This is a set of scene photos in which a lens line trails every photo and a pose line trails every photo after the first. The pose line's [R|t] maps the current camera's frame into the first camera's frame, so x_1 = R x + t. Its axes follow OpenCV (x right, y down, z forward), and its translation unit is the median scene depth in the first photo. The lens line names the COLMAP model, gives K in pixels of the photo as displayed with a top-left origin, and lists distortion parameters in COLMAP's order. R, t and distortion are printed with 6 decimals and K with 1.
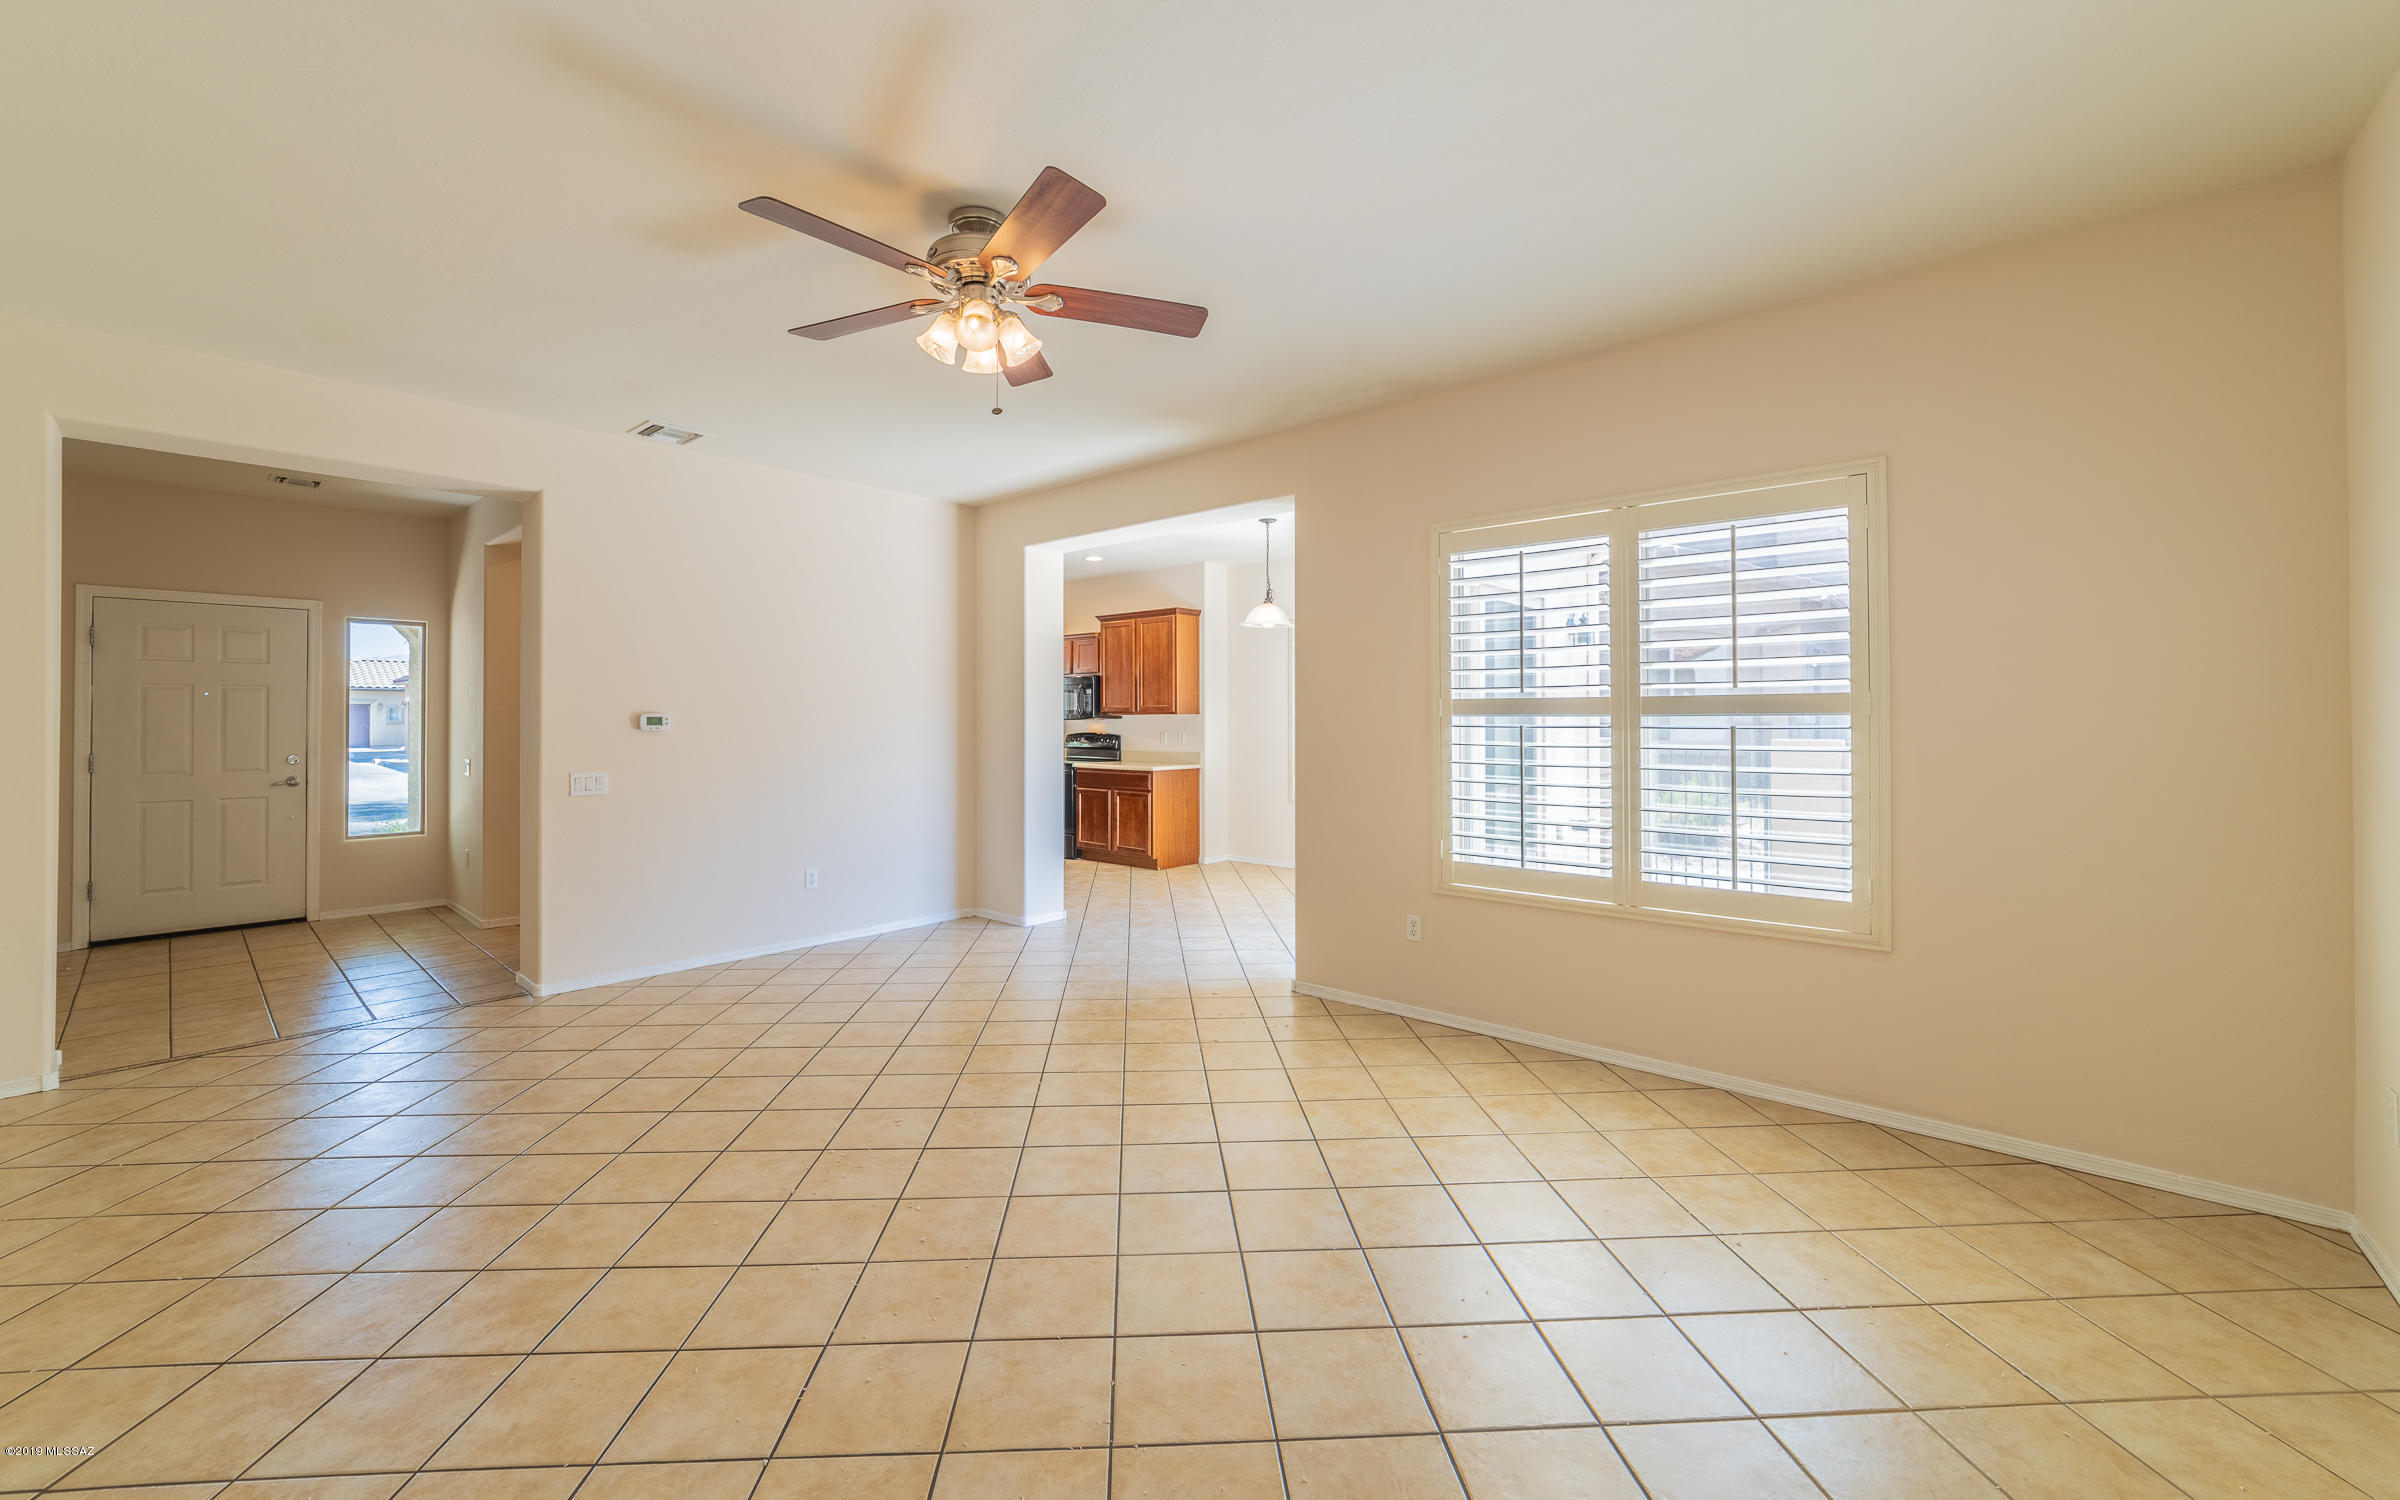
lens RADIAL K [[941.4, 0, 1183.7], [0, 941.4, 708.5], [0, 0, 1]] dist [-0.000136, 0.000683]
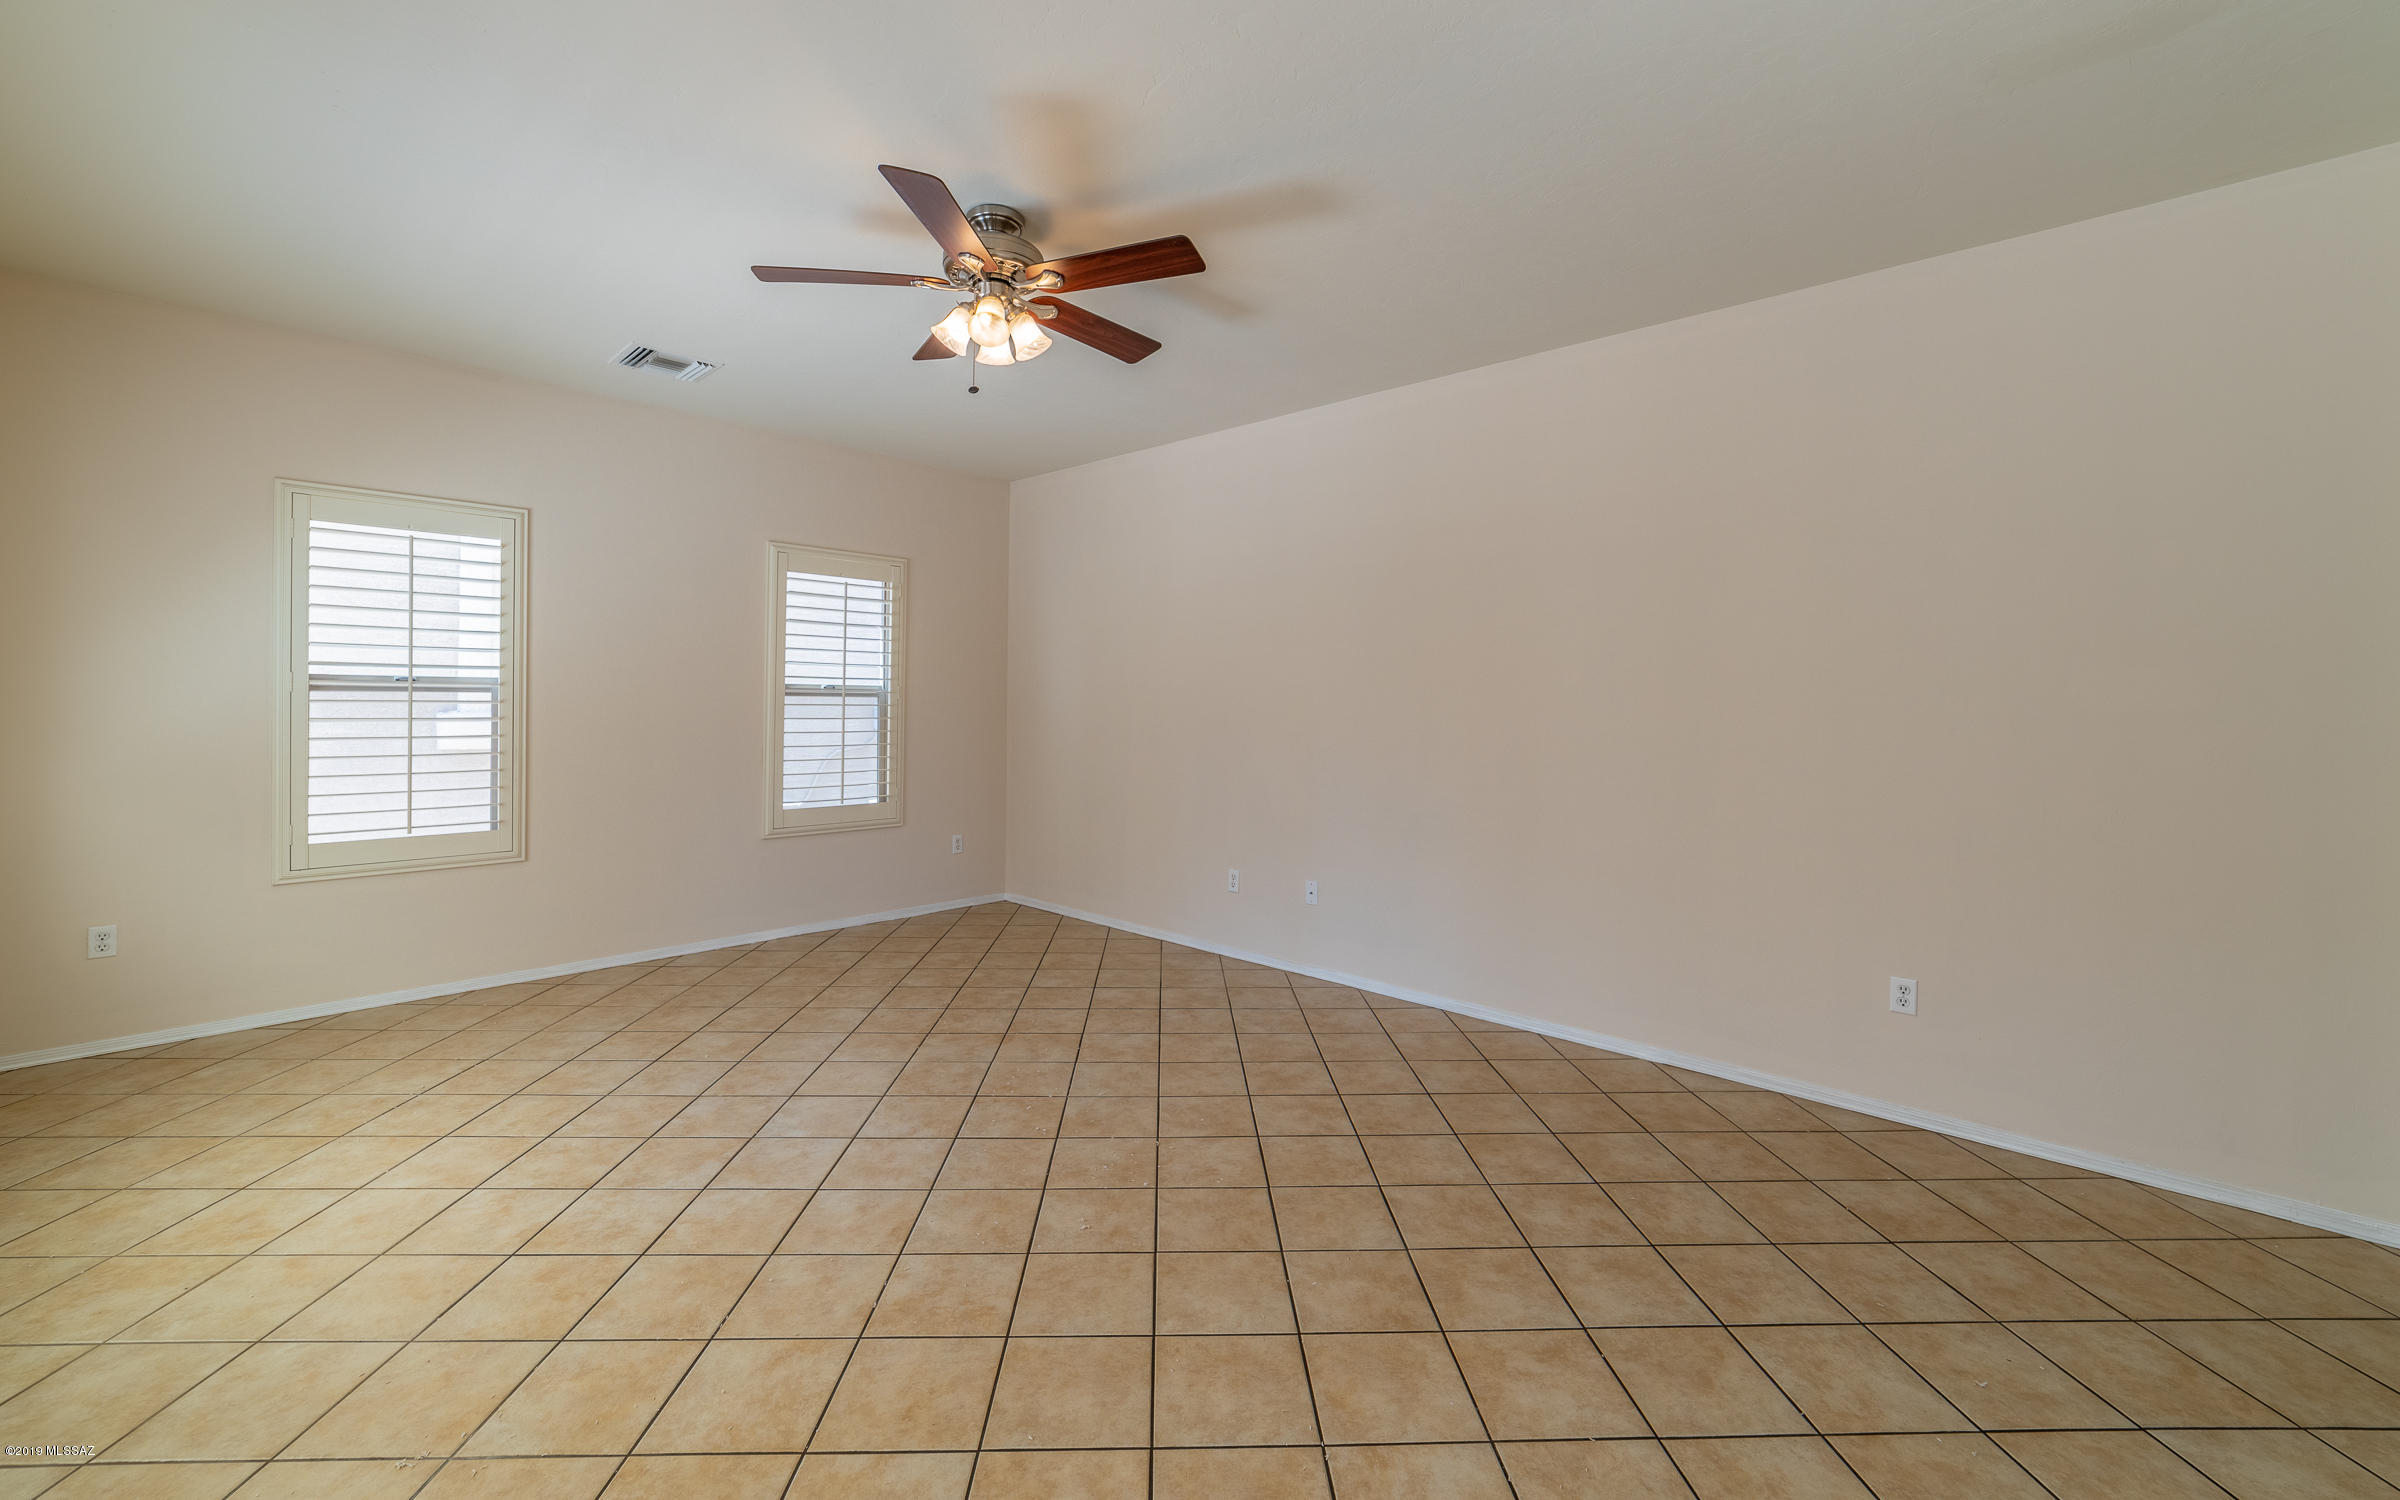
lens RADIAL K [[941.4, 0, 1183.7], [0, 941.4, 708.5], [0, 0, 1]] dist [-0.000136, 0.000683]
pose [[-0.999654, -0.006921, 0.025386, -0.454509], [-0.007035, 0.999965, -0.004431, 0.024822], [-0.025354, -0.004608, -0.999668, 2.005055]]
